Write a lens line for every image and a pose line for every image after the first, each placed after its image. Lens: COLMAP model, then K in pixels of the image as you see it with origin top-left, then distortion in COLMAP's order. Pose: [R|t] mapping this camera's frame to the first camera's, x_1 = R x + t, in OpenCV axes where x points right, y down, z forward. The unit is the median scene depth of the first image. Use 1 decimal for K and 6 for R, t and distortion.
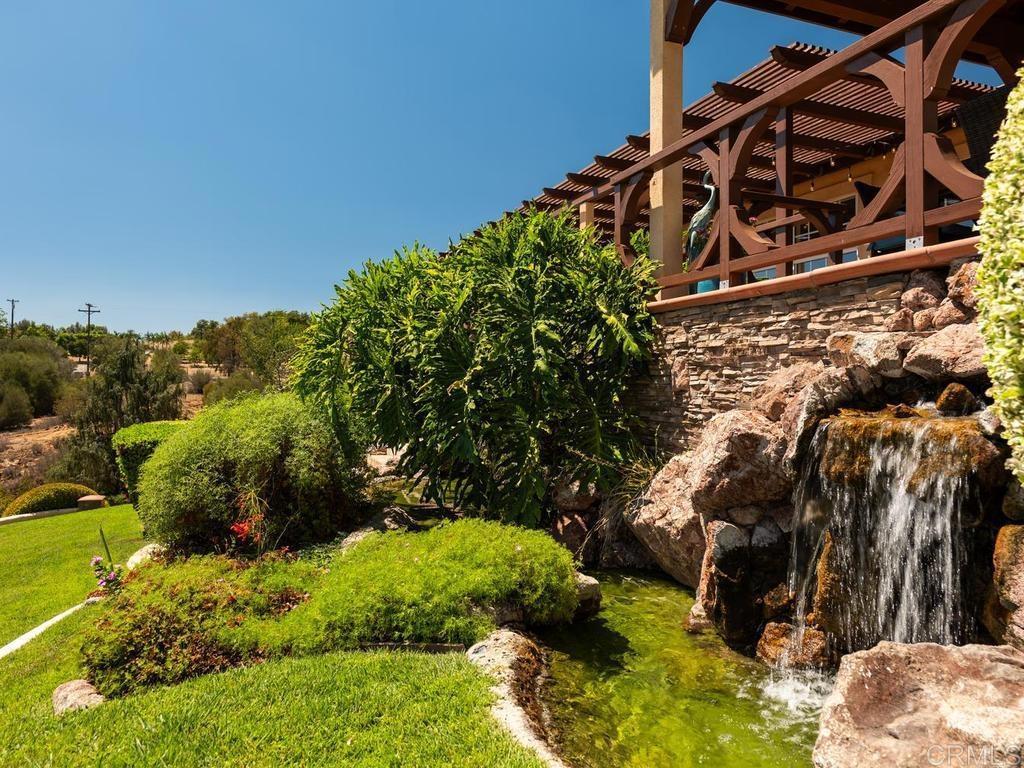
lens RADIAL K [[636.0, 0, 509.6], [0, 636.0, 414.5], [0, 0, 1]] dist [-0.018401, -0.000713]
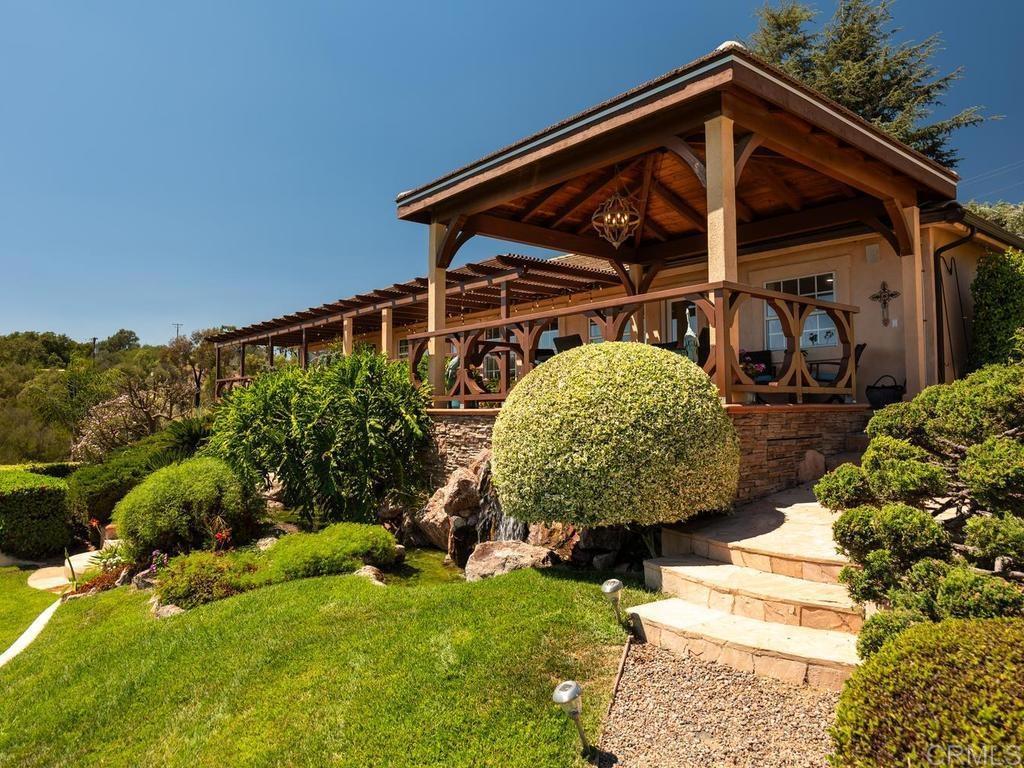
lens RADIAL K [[702.3, 0, 512.4], [0, 702.3, 378.2], [0, 0, 1]] dist [0.005999, 0.006248]
pose [[0.947531, 0.012347, 0.319426, -0.254711], [0.011699, 0.997245, -0.073251, -0.123809], [-0.319450, 0.073145, 0.944776, -1.286148]]
